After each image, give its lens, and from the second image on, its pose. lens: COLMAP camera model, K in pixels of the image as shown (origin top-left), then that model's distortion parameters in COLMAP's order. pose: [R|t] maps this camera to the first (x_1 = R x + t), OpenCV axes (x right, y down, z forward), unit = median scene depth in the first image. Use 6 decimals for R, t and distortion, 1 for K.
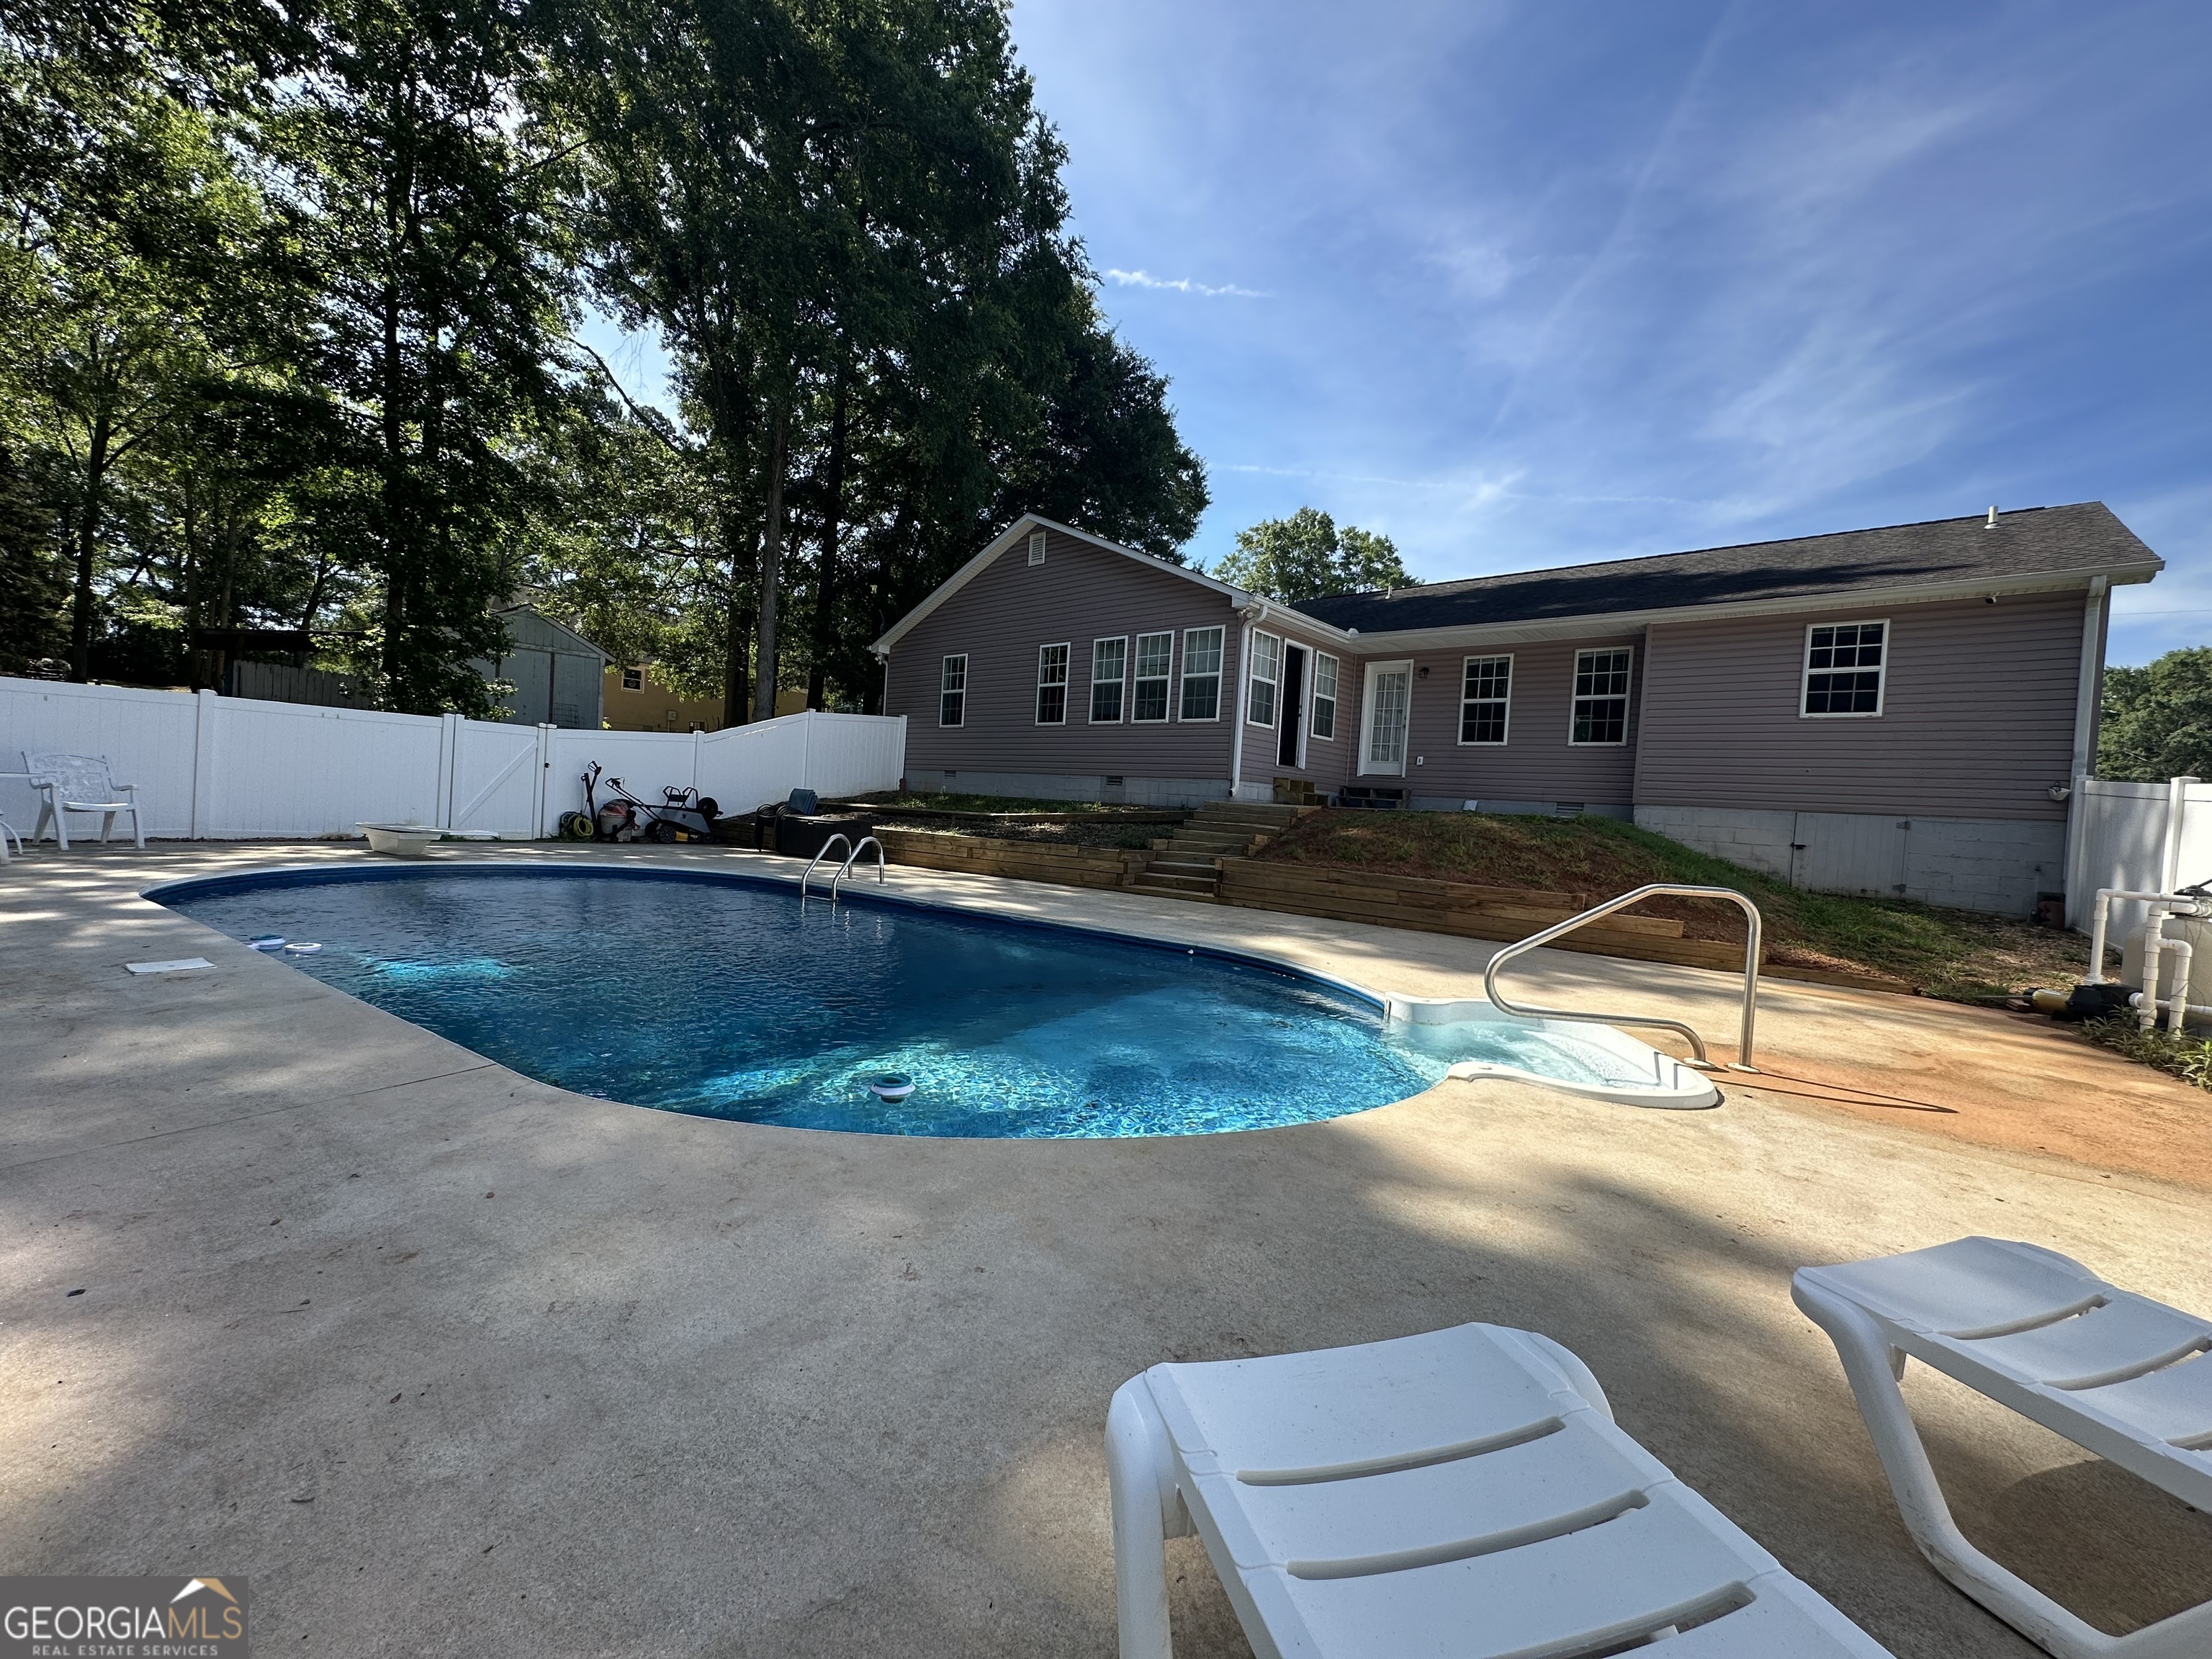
lens RADIAL K [[880.0, 0, 1104.7], [0, 880.0, 831.4], [0, 0, 1]] dist [-0.002799, 0.000788]
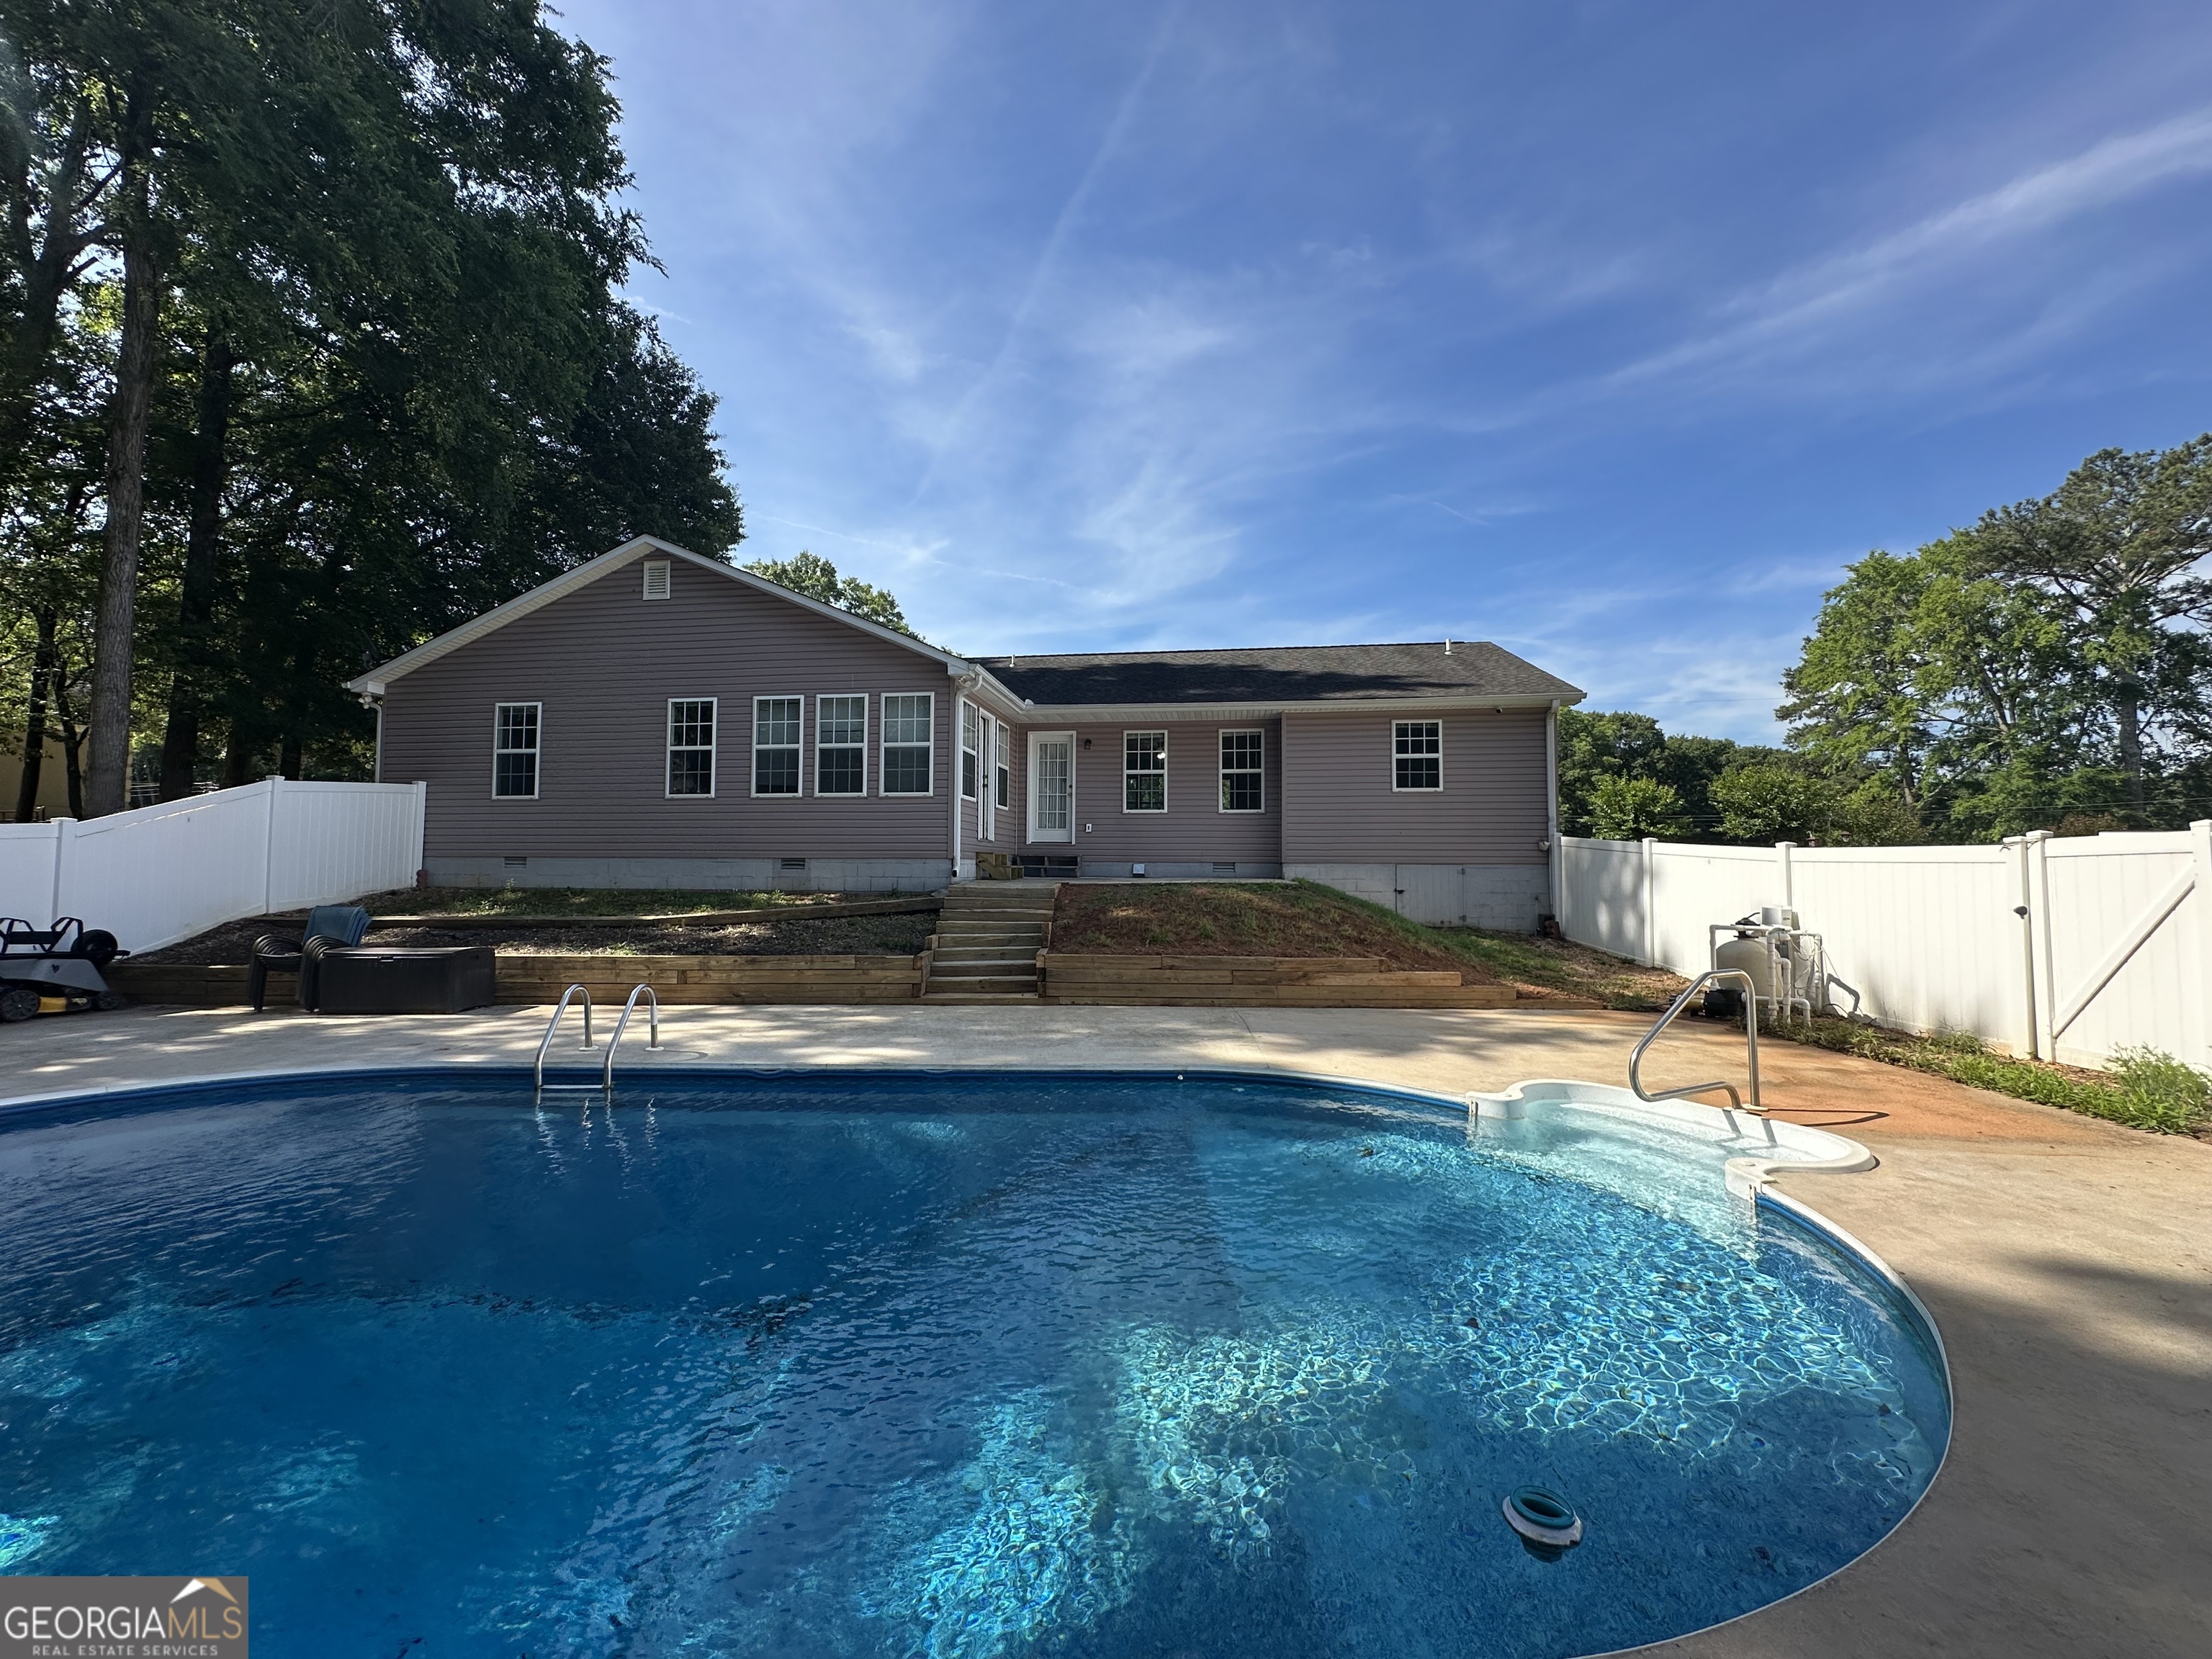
lens RADIAL K [[880.0, 0, 1096.7], [0, 880.0, 830.1], [0, 0, 1]] dist [-0.002799, 0.000788]
pose [[0.826906, -0.034260, 0.561295, -0.287058], [0.062673, 0.997539, -0.031444, -0.057481], [-0.558836, 0.061179, 0.827018, 0.170248]]
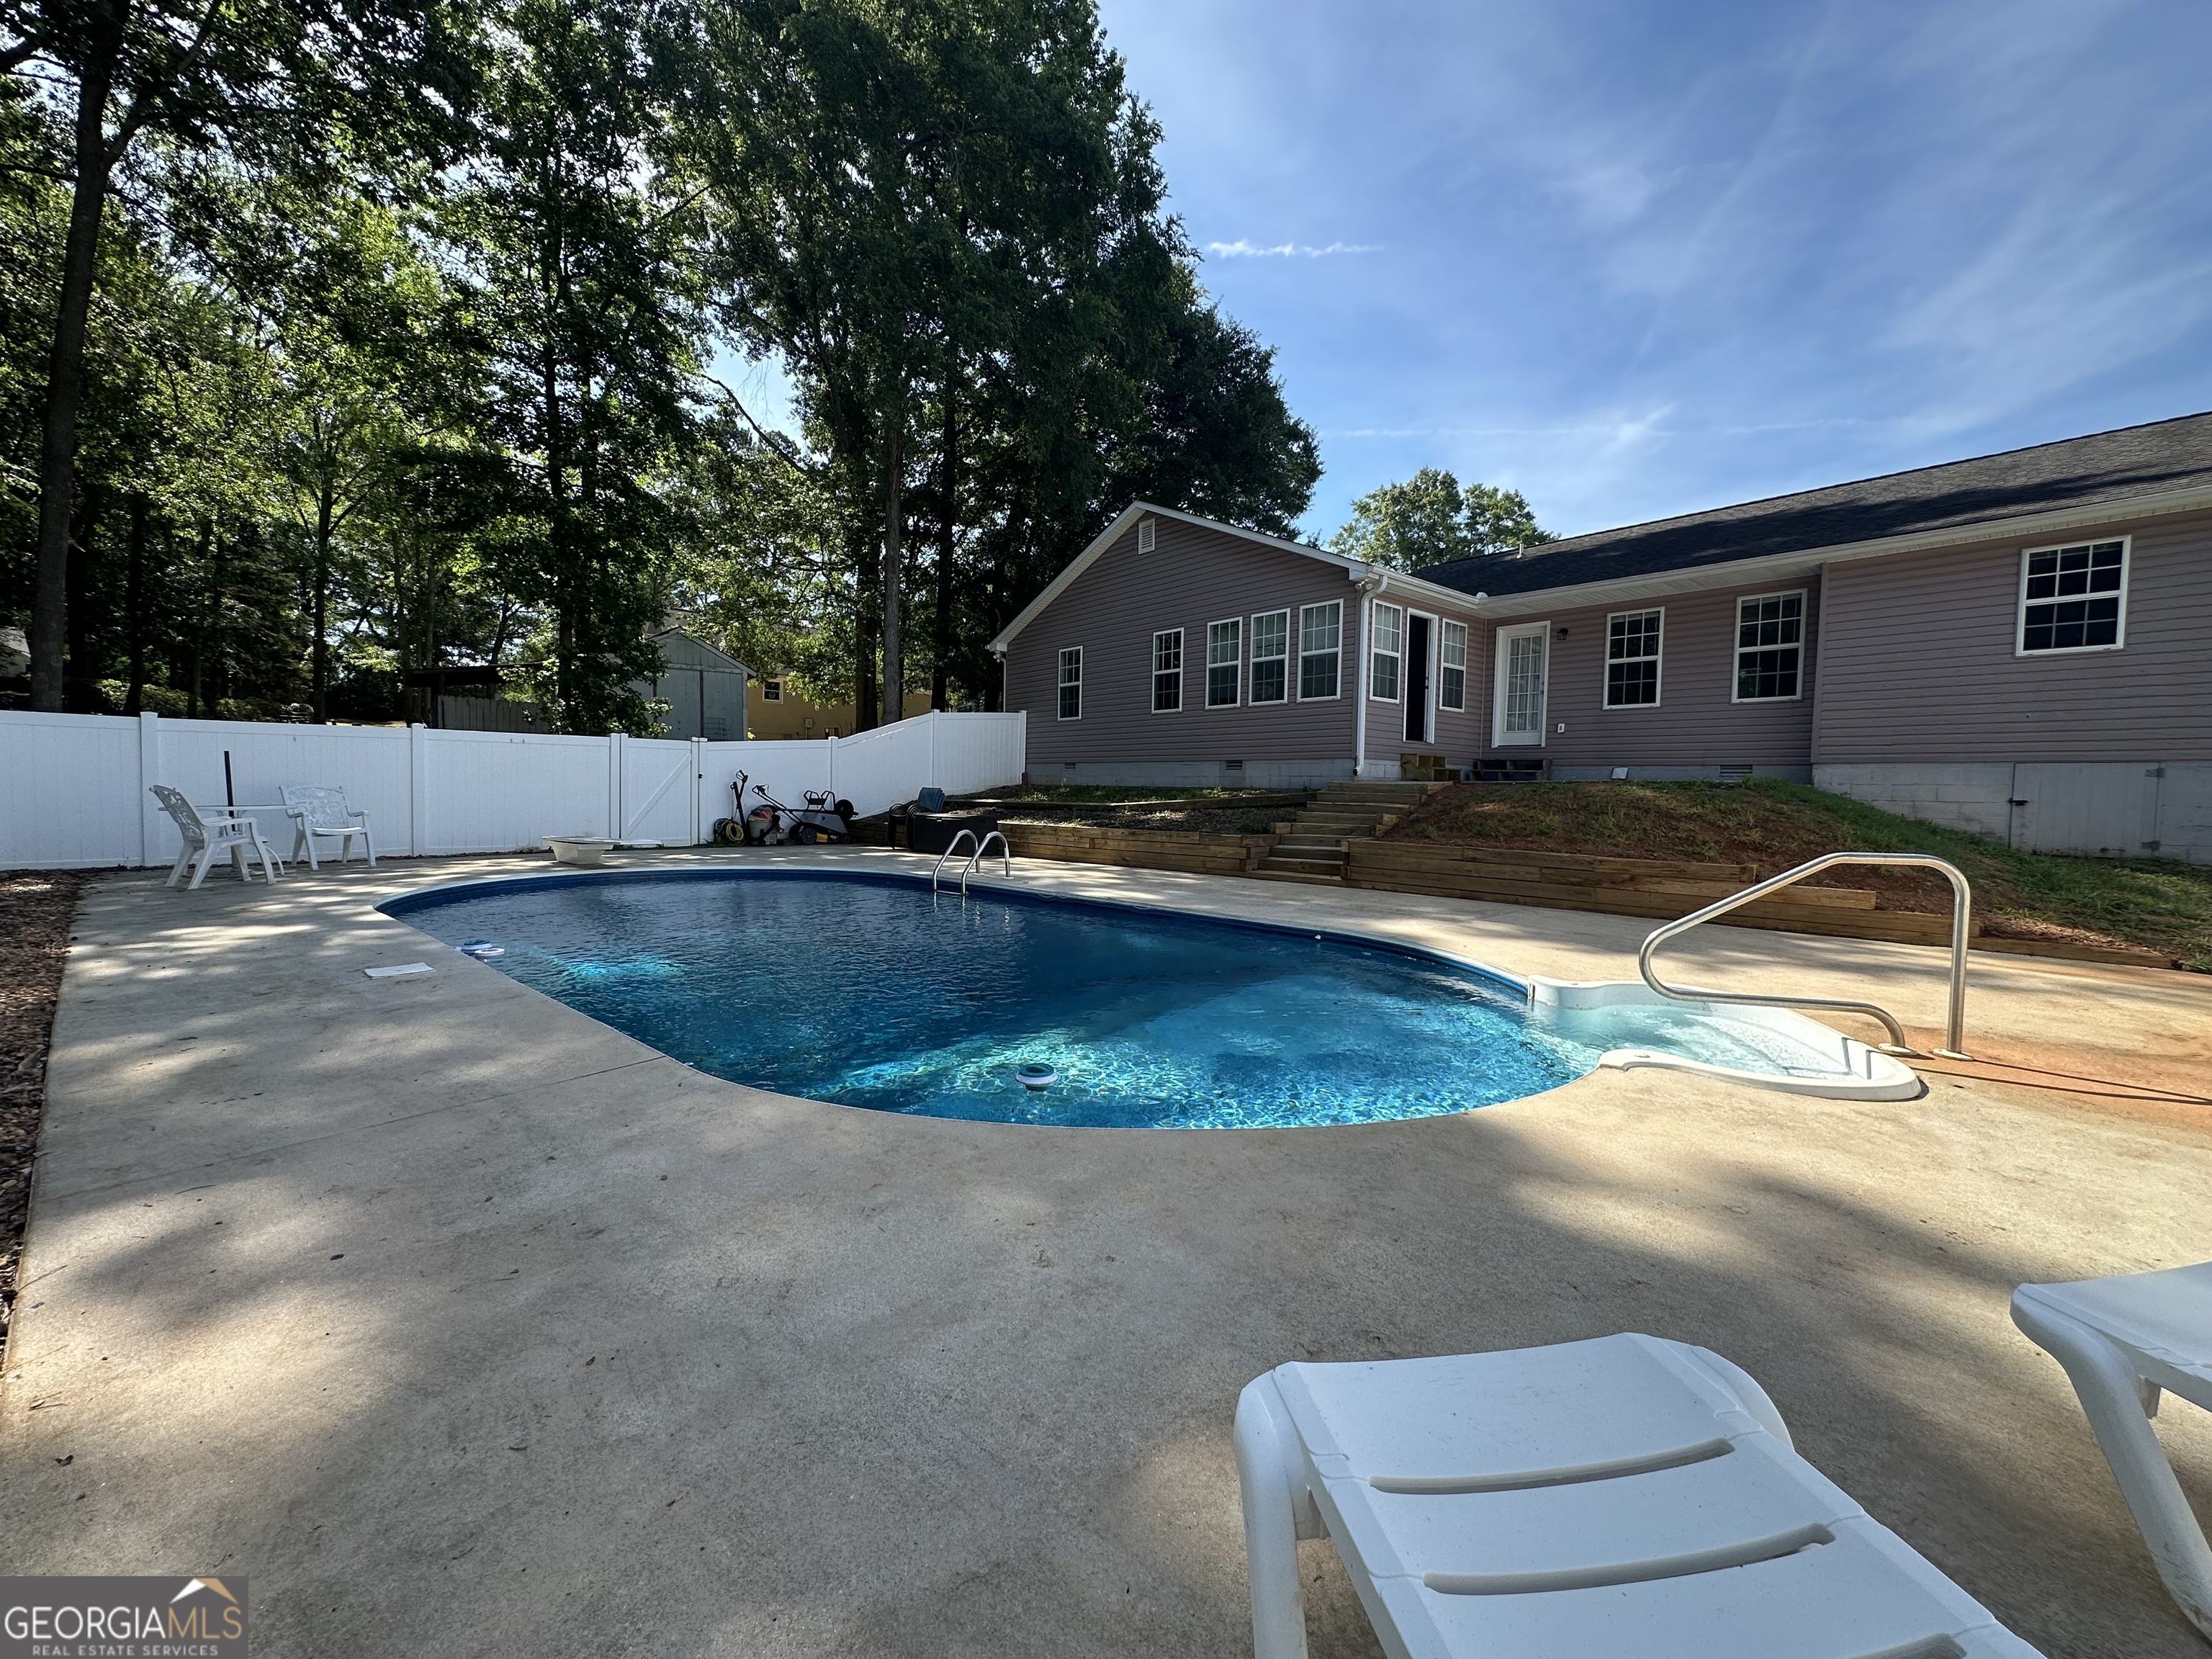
lens RADIAL K [[880.0, 0, 1105.6], [0, 880.0, 831.6], [0, 0, 1]] dist [-0.002799, 0.000788]
pose [[0.989774, -0.037874, -0.137522, 0.001777], [0.039996, 0.999119, 0.012701, -0.001303], [0.136920, -0.018071, 0.990417, 0.000135]]
